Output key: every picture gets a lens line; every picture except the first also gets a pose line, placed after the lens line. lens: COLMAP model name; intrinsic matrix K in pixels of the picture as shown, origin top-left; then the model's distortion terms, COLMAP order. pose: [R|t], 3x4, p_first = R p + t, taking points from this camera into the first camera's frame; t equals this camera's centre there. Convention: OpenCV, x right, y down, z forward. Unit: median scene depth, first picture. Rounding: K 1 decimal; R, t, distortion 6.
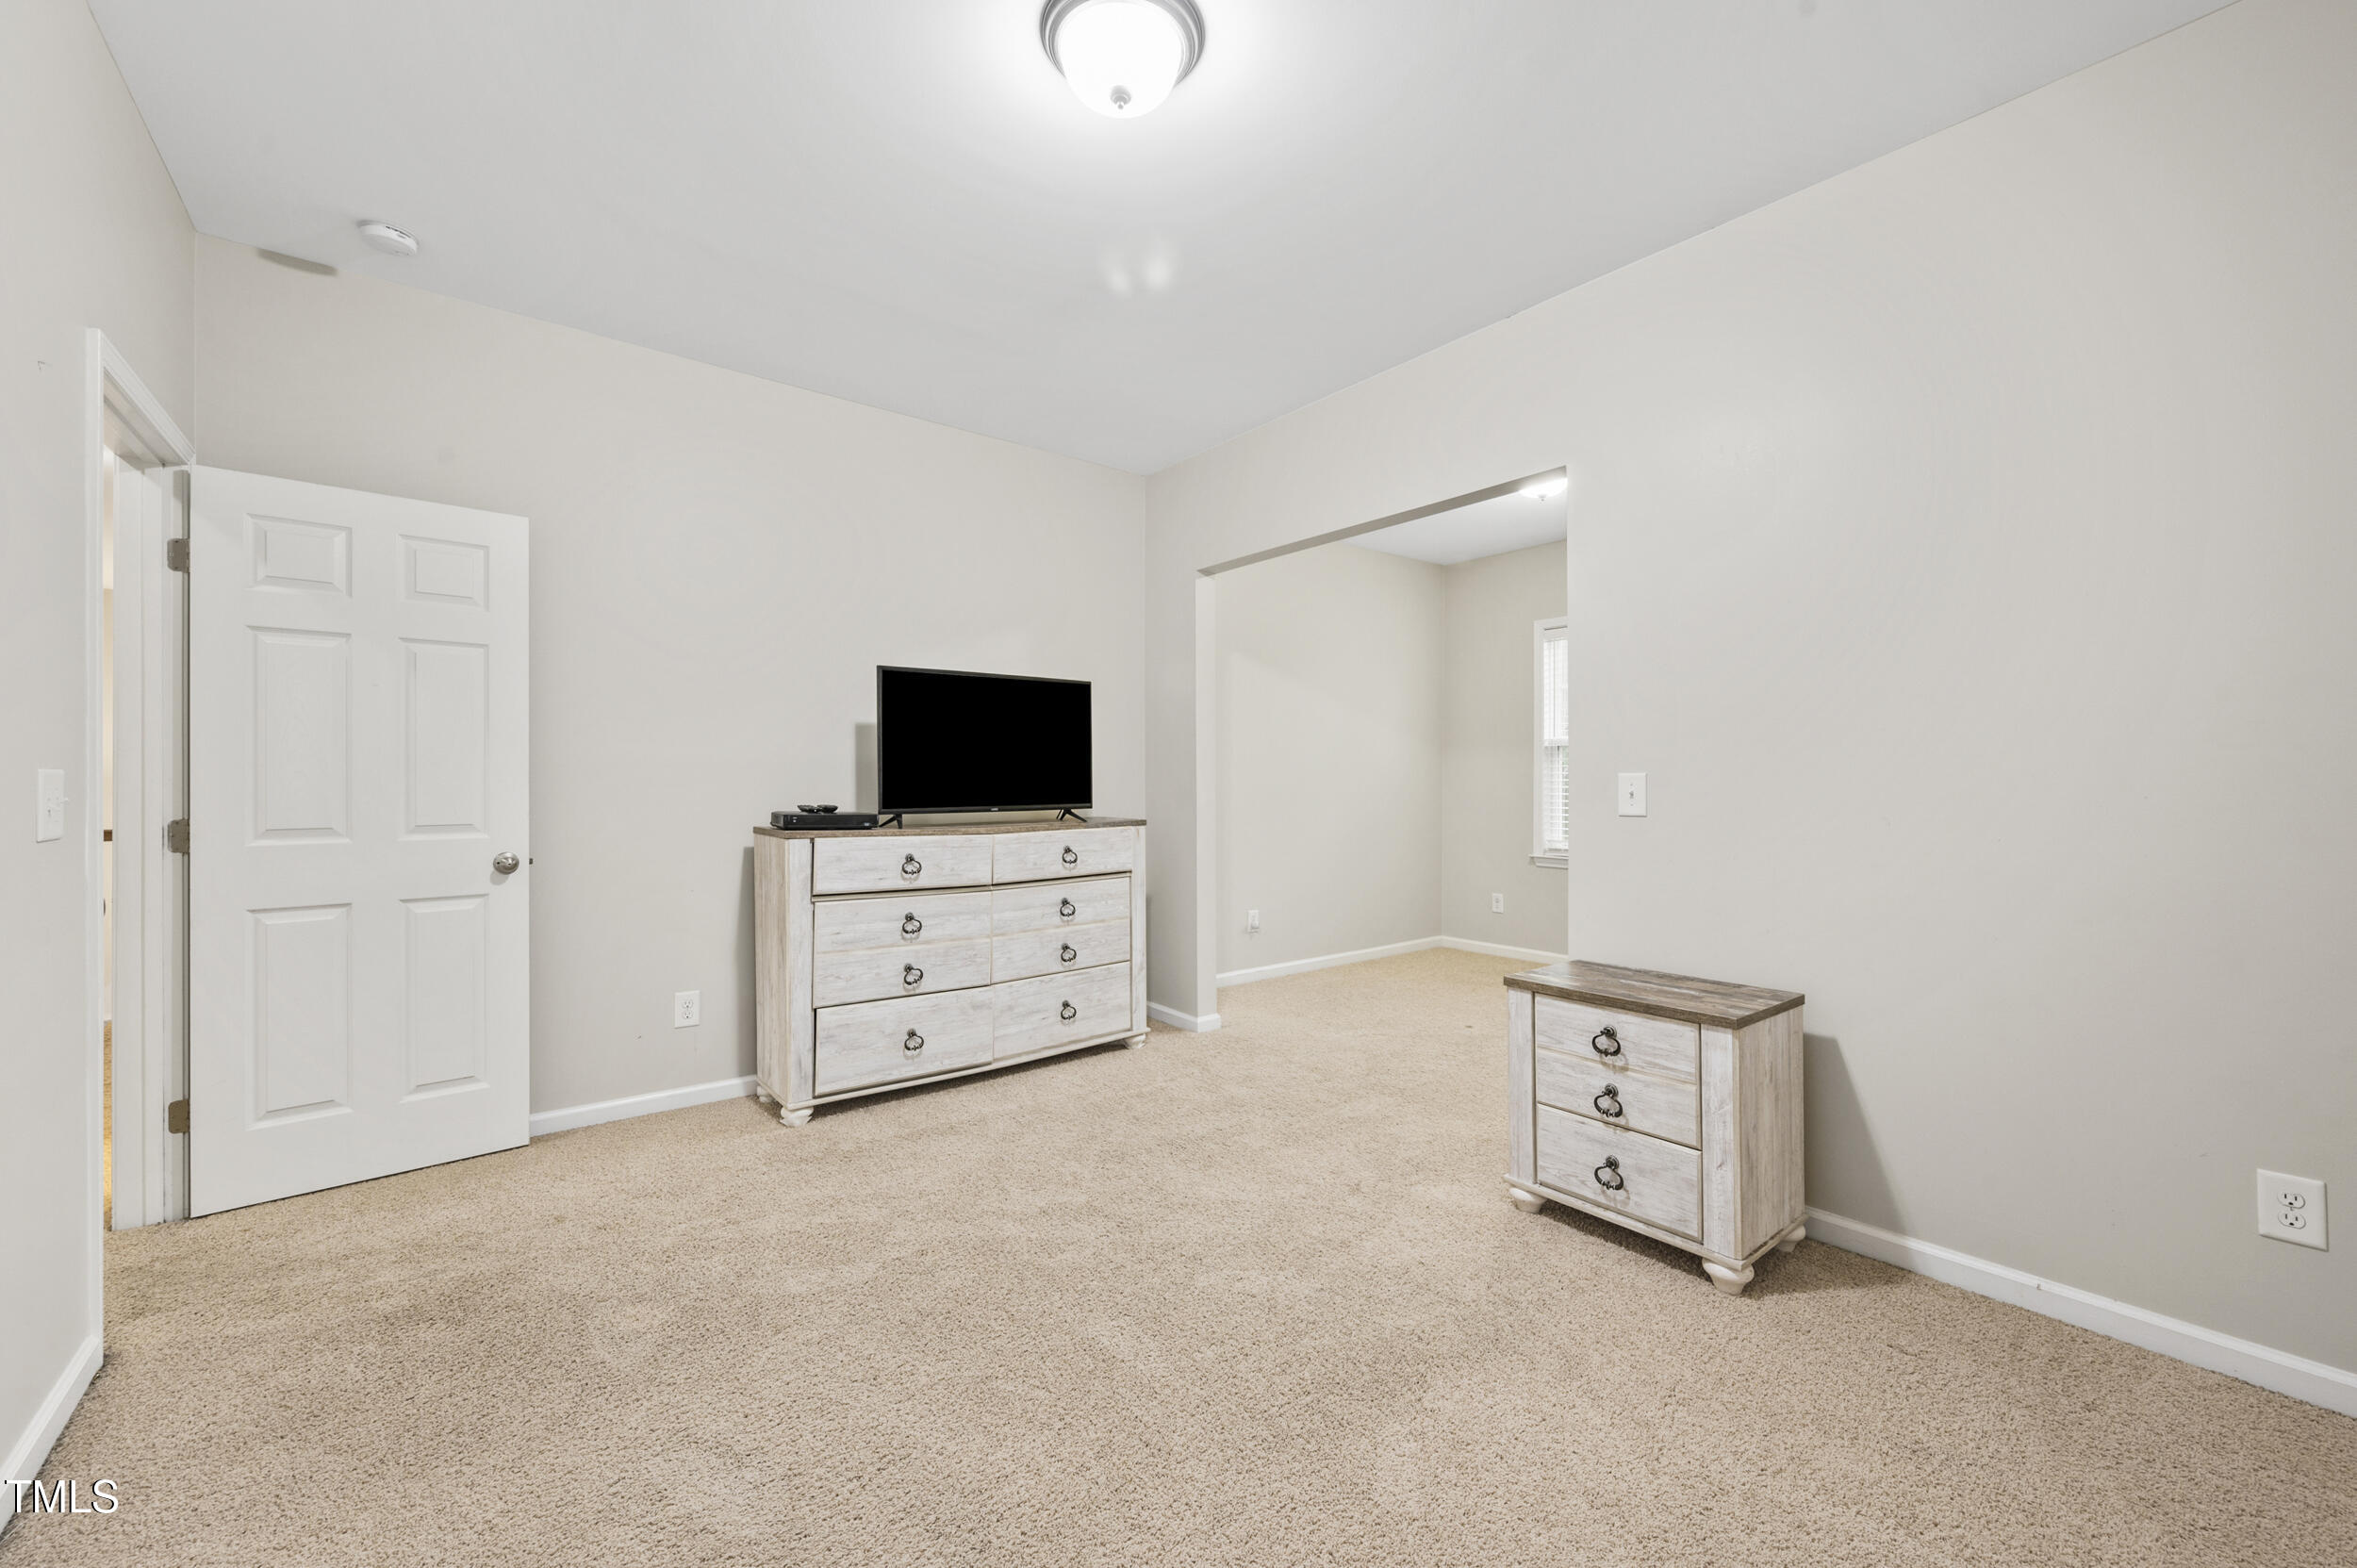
lens RADIAL K [[931.4, 0, 1174.4], [0, 931.4, 780.4], [0, 0, 1]] dist [-0.002182, -0.000019]
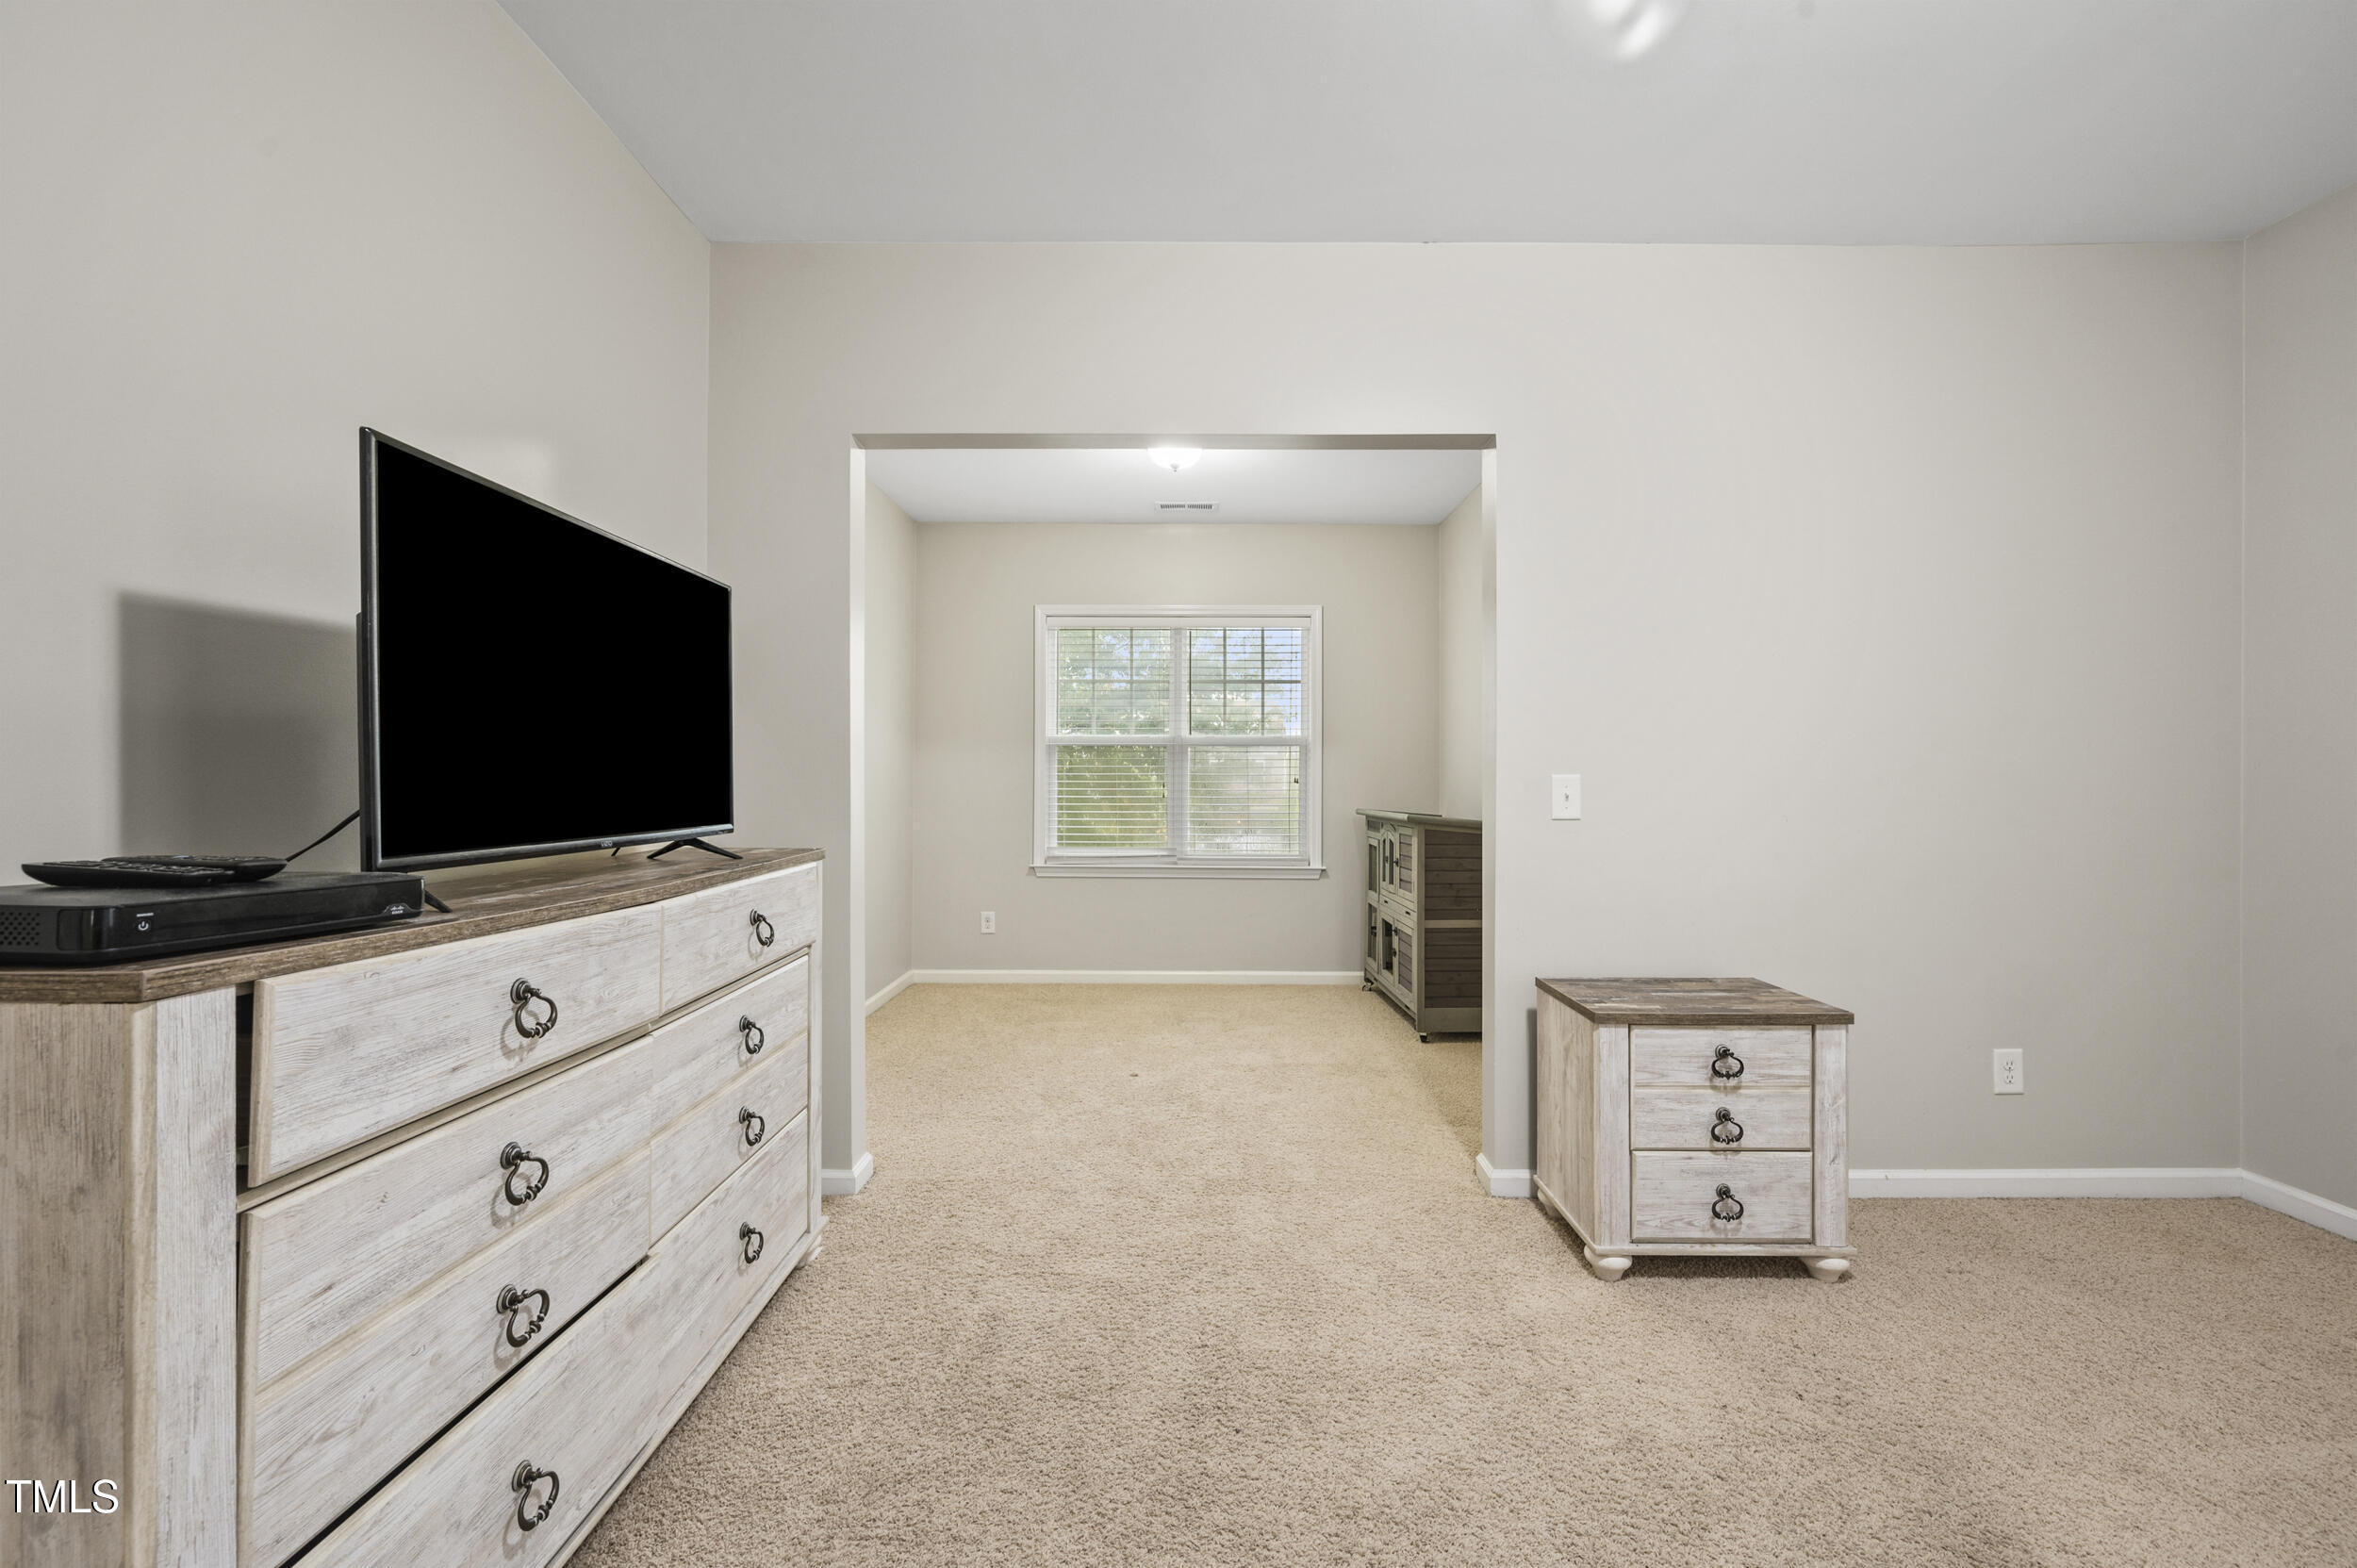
lens RADIAL K [[931.4, 0, 1177.2], [0, 931.4, 784.6], [0, 0, 1]] dist [-0.002182, -0.000019]
pose [[0.618283, 0.001835, 0.785953, -0.570037], [-0.003738, 0.999993, 0.000606, 0.003965], [-0.785947, -0.003312, 0.618286, 0.809356]]
